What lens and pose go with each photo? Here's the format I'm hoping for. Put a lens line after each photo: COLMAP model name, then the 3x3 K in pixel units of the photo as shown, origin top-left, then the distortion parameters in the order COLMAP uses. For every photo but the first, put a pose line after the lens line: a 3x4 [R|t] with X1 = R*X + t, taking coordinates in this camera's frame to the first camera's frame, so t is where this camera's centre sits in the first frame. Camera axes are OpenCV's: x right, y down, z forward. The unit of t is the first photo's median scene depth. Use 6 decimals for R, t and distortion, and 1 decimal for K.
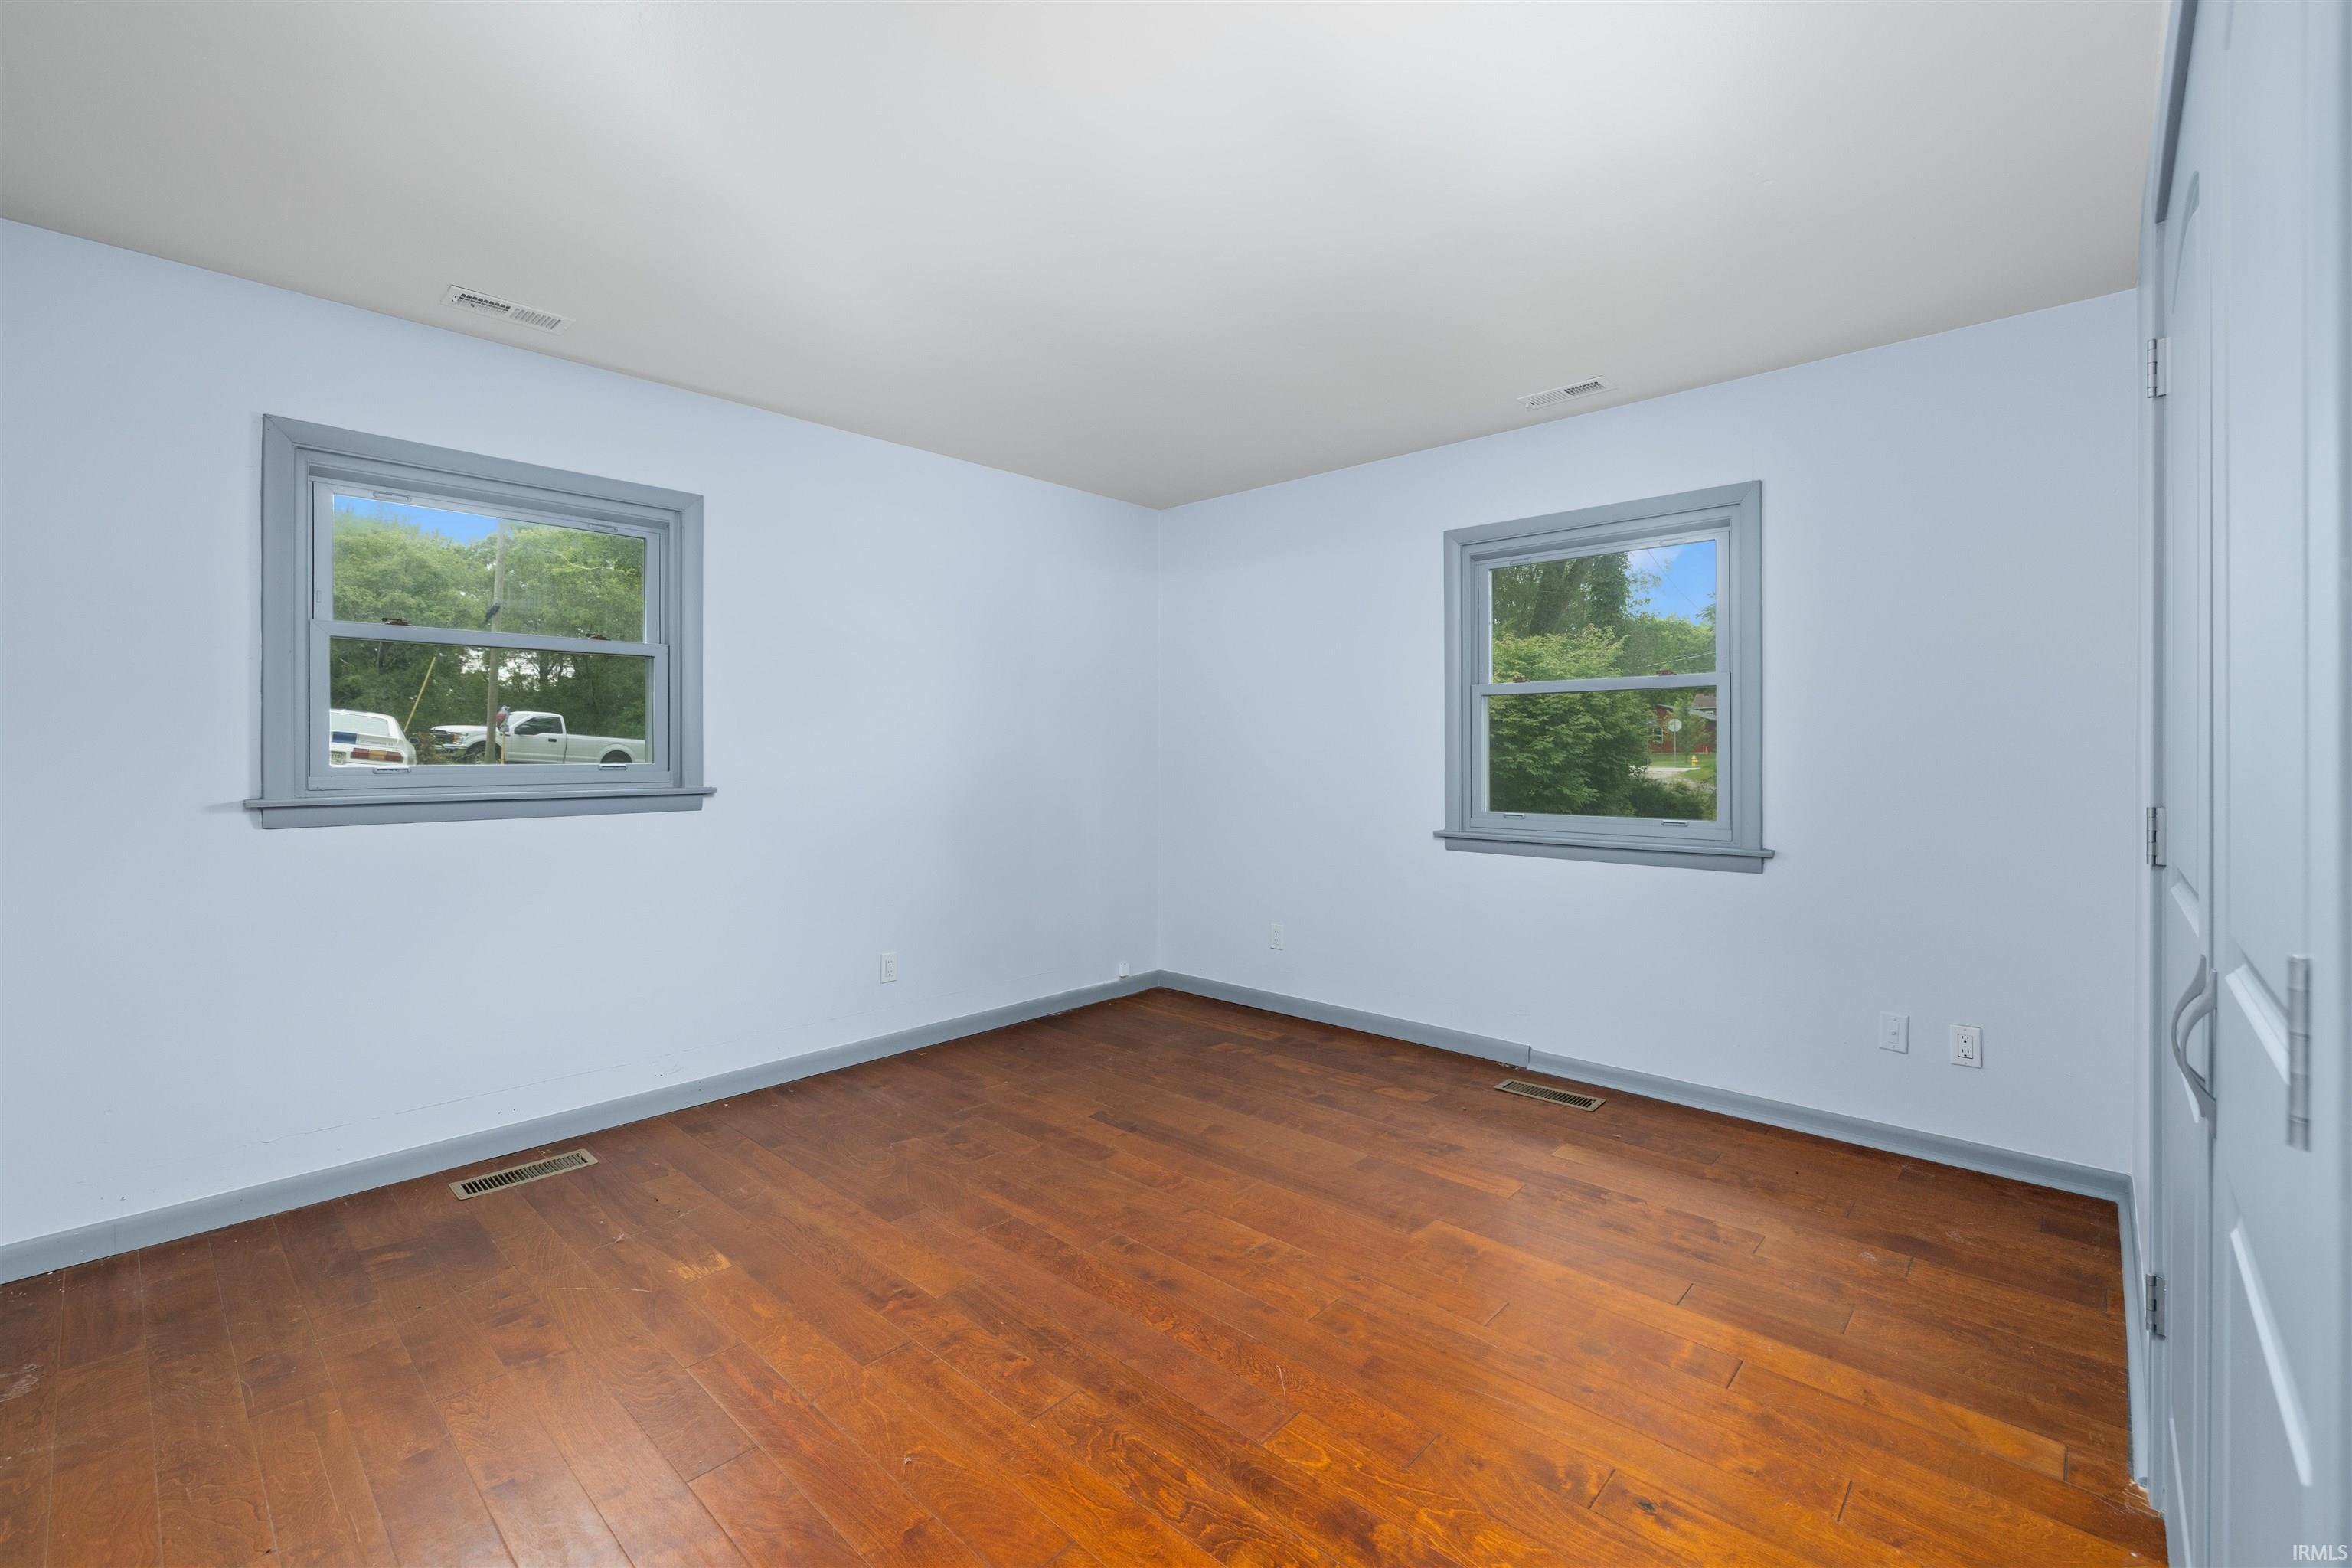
lens RADIAL K [[999.6, 0, 1149.3], [0, 999.6, 747.1], [0, 0, 1]] dist [-0.002387, 0.000671]
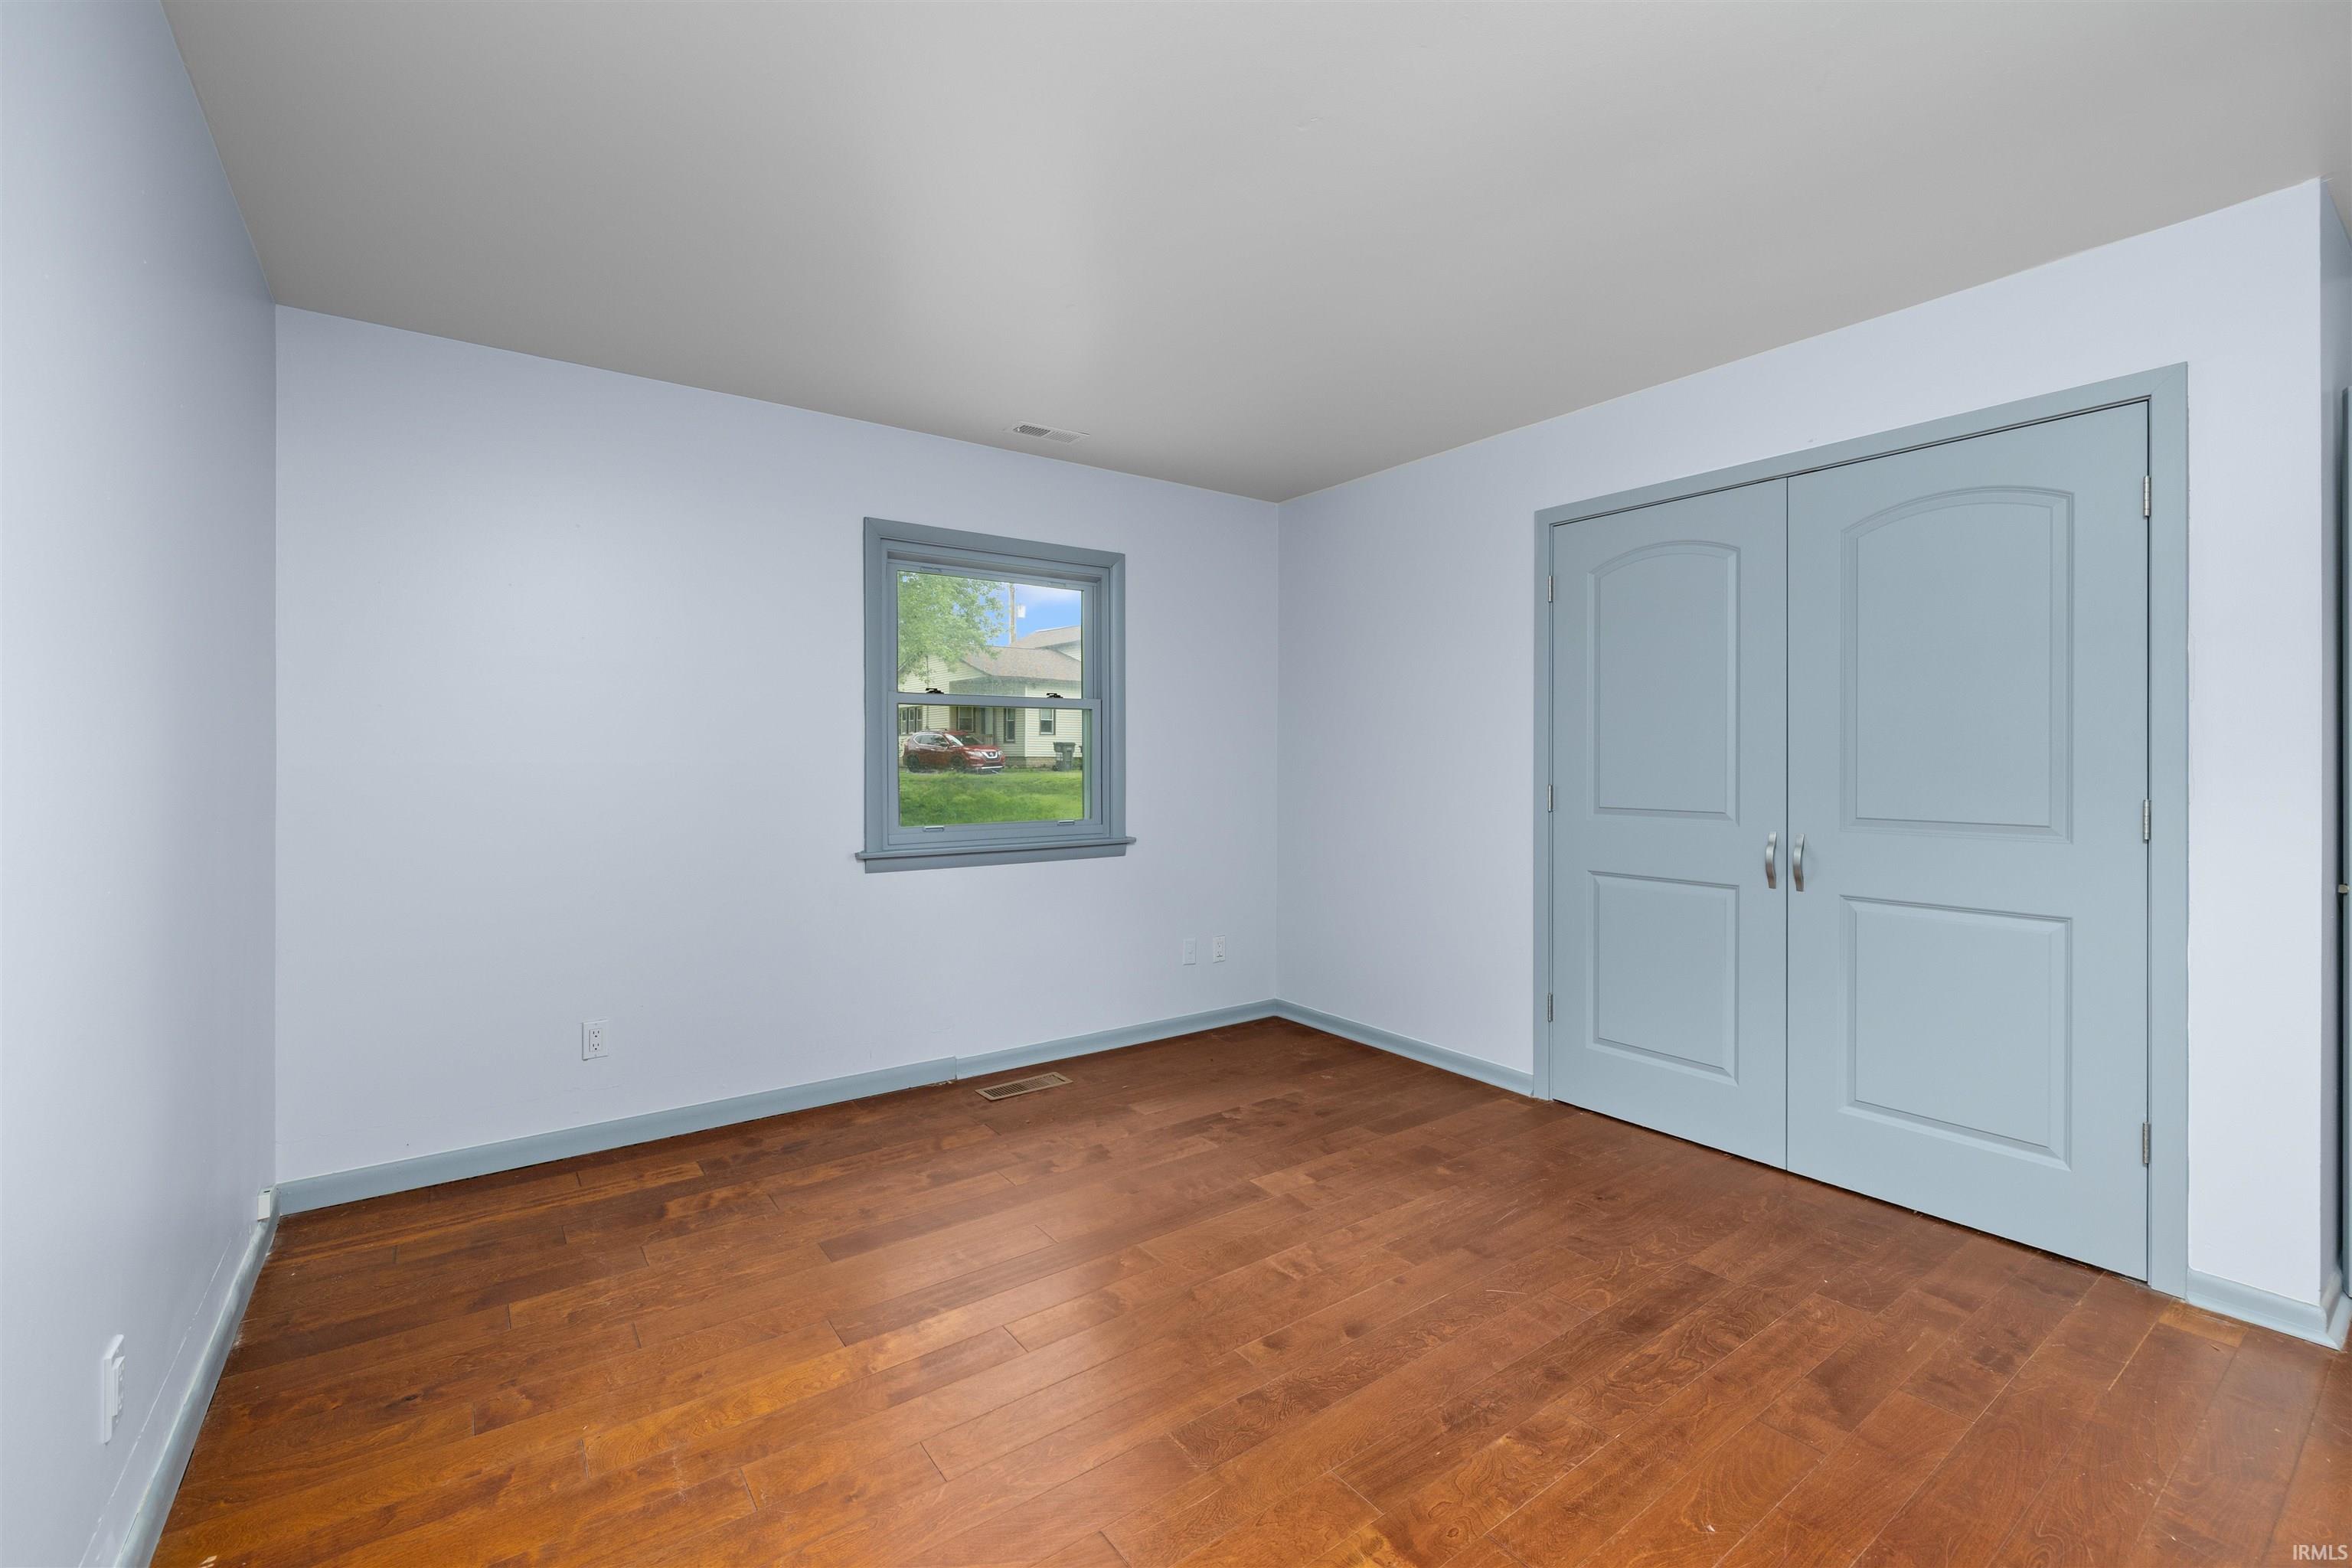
lens RADIAL K [[999.6, 0, 1170.4], [0, 999.6, 762.8], [0, 0, 1]] dist [-0.002387, 0.000671]
pose [[0.177840, -0.001604, 0.984058, -0.613050], [0.000980, 0.999998, 0.001453, 0.003764], [-0.984059, 0.000706, 0.177841, 0.659189]]
